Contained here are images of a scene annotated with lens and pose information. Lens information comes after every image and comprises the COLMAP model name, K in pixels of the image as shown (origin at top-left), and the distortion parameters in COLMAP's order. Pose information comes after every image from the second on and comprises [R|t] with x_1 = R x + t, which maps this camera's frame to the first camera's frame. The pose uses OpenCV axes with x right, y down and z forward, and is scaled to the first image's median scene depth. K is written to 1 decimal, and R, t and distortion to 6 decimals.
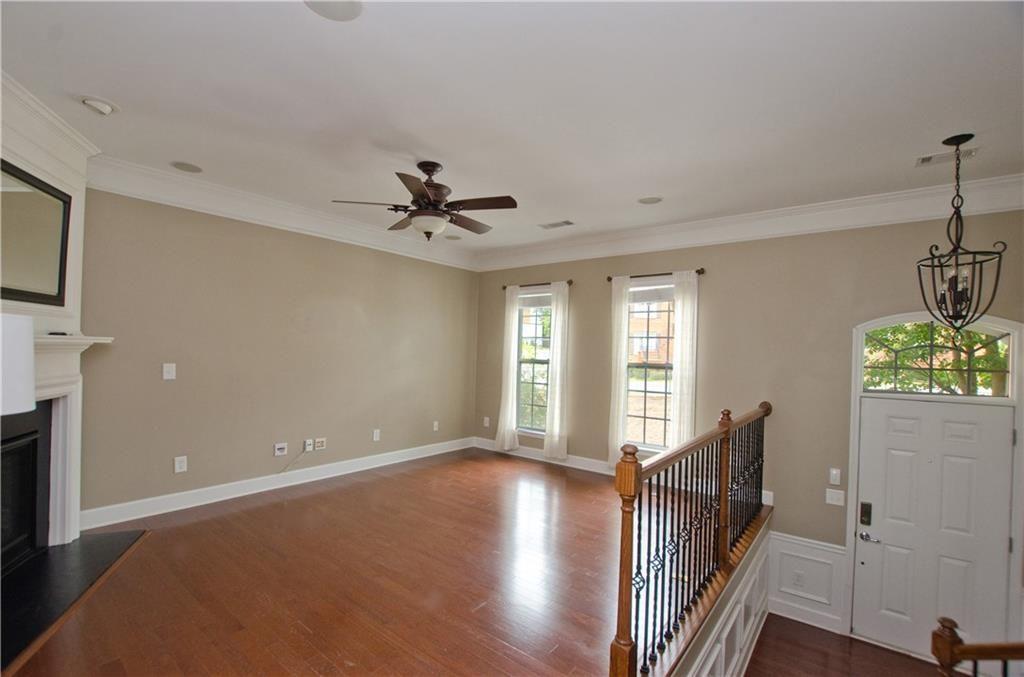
lens RADIAL K [[502.5, 0, 512.9], [0, 502.5, 350.5], [0, 0, 1]] dist [-0.044213, 0.010575]
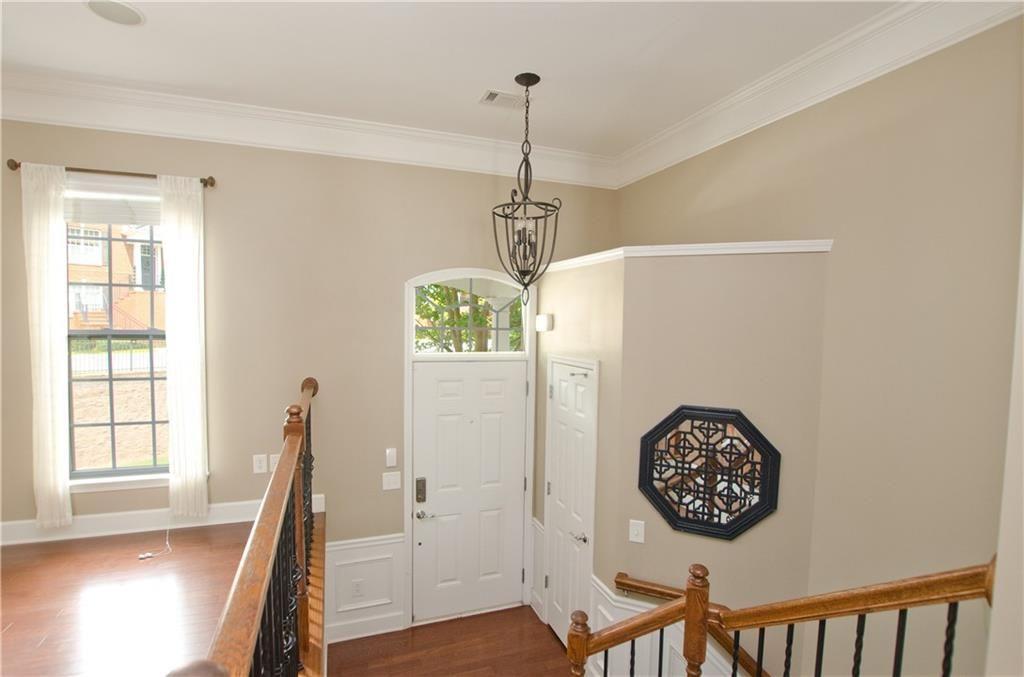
lens RADIAL K [[502.5, 0, 512.9], [0, 502.5, 350.5], [0, 0, 1]] dist [-0.044213, 0.010575]
pose [[0.550041, -0.063251, 0.832739, 0.062174], [-0.003755, 0.996930, 0.078202, 0.004053], [-0.835129, -0.046141, 0.548116, 0.363371]]
